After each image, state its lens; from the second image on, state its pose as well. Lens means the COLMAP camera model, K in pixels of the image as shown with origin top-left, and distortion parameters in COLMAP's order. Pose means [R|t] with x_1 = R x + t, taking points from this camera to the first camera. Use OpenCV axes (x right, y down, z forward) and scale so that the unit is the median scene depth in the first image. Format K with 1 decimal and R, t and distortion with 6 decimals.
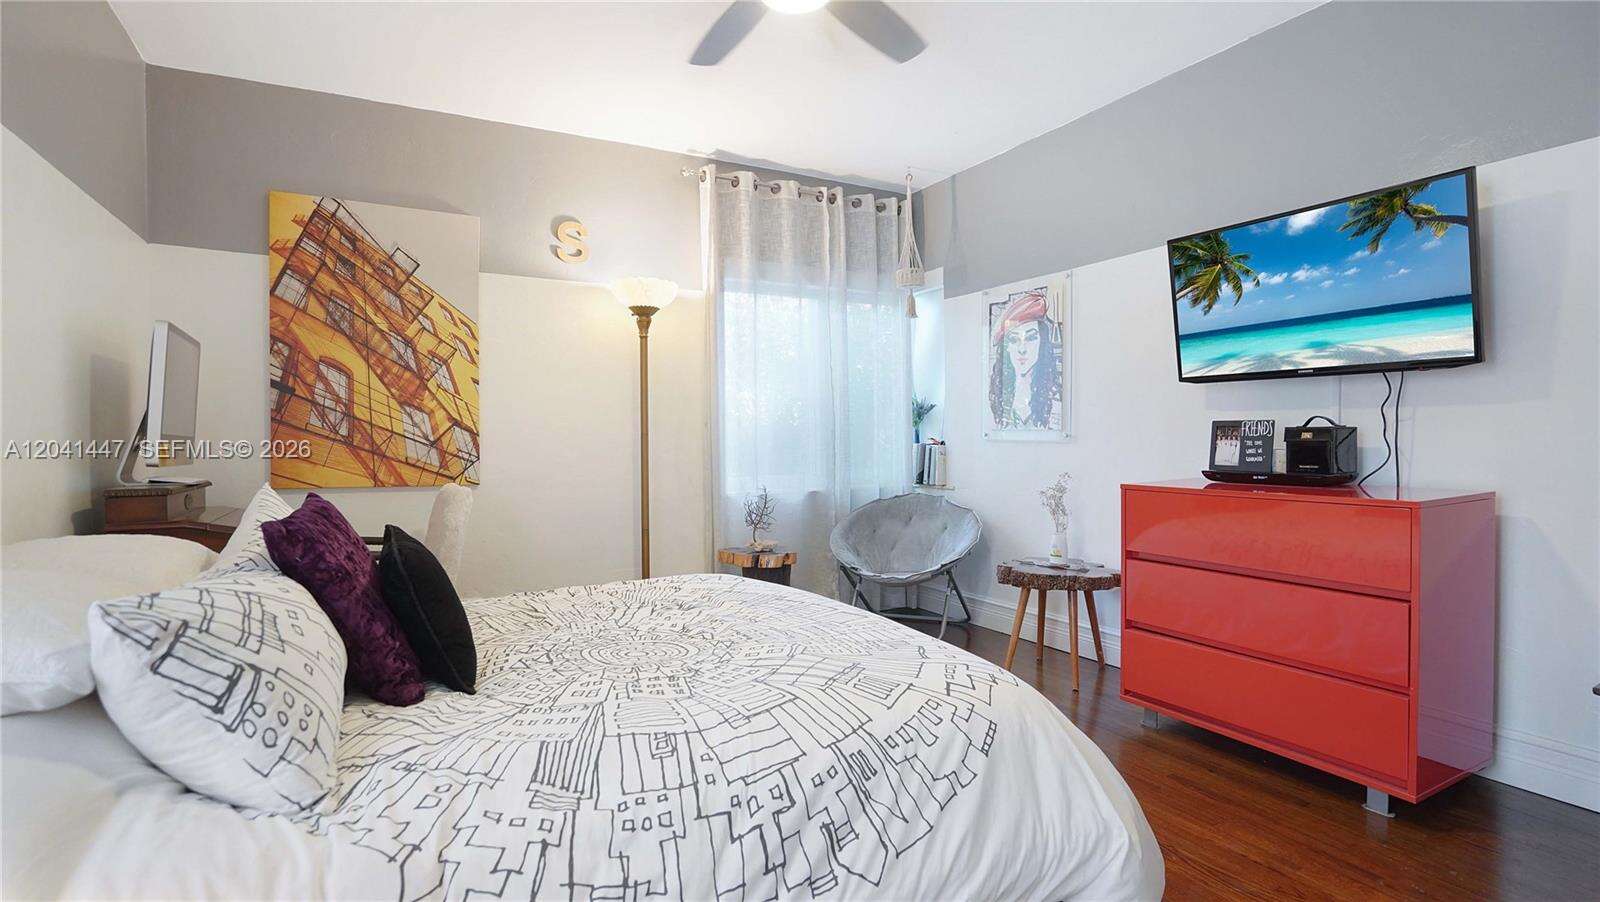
lens RADIAL K [[757.9, 0, 807.3], [0, 757.9, 446.0], [0, 0, 1]] dist [-0.034287, 0.007672]
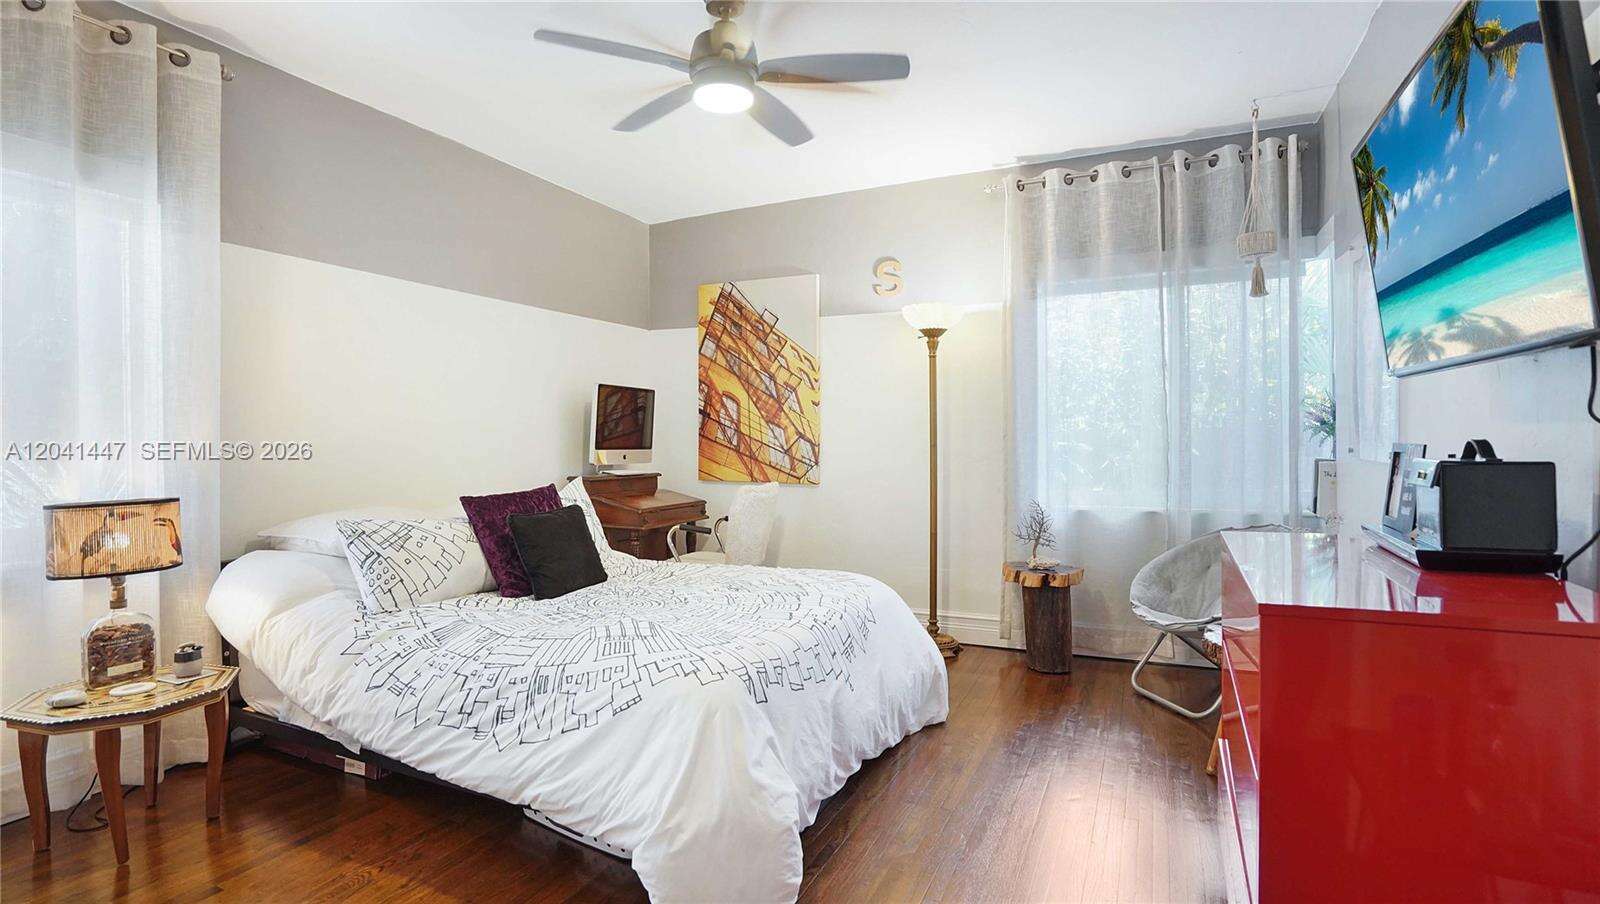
lens RADIAL K [[787.0, 0, 796.0], [0, 787.0, 443.4], [0, 0, 1]] dist [-0.048640, 0.000899]
pose [[0.573765, 0.010384, -0.818954, 0.688416], [-0.008918, 0.999940, 0.006431, -0.028174], [0.818971, 0.003614, 0.573823, 0.224356]]
